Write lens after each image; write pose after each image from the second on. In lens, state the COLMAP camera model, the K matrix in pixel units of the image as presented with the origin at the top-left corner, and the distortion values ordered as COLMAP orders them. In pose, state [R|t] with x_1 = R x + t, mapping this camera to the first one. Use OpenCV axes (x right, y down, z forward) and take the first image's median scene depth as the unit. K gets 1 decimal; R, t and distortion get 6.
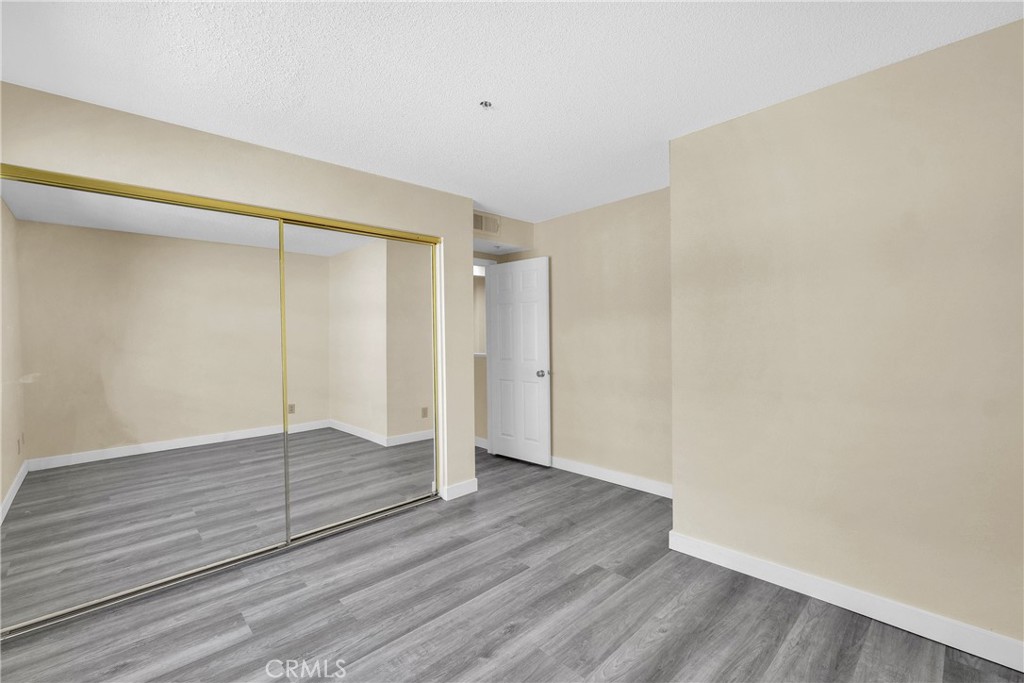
lens RADIAL K [[437.2, 0, 510.0], [0, 437.2, 342.6], [0, 0, 1]] dist [-0.007428, 0.000556]
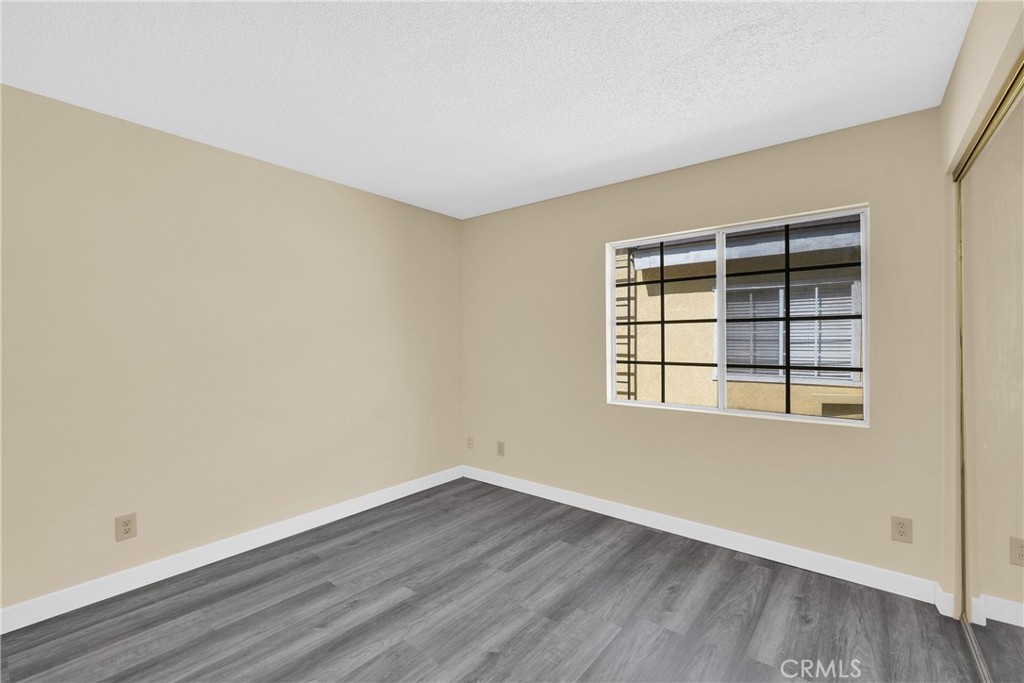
lens RADIAL K [[437.2, 0, 510.0], [0, 437.2, 342.6], [0, 0, 1]] dist [-0.007428, 0.000556]
pose [[-0.991332, 0.017854, -0.130163, 0.023832], [0.015857, 0.999740, 0.016366, -0.023847], [0.130421, 0.014161, -0.991358, 1.976723]]
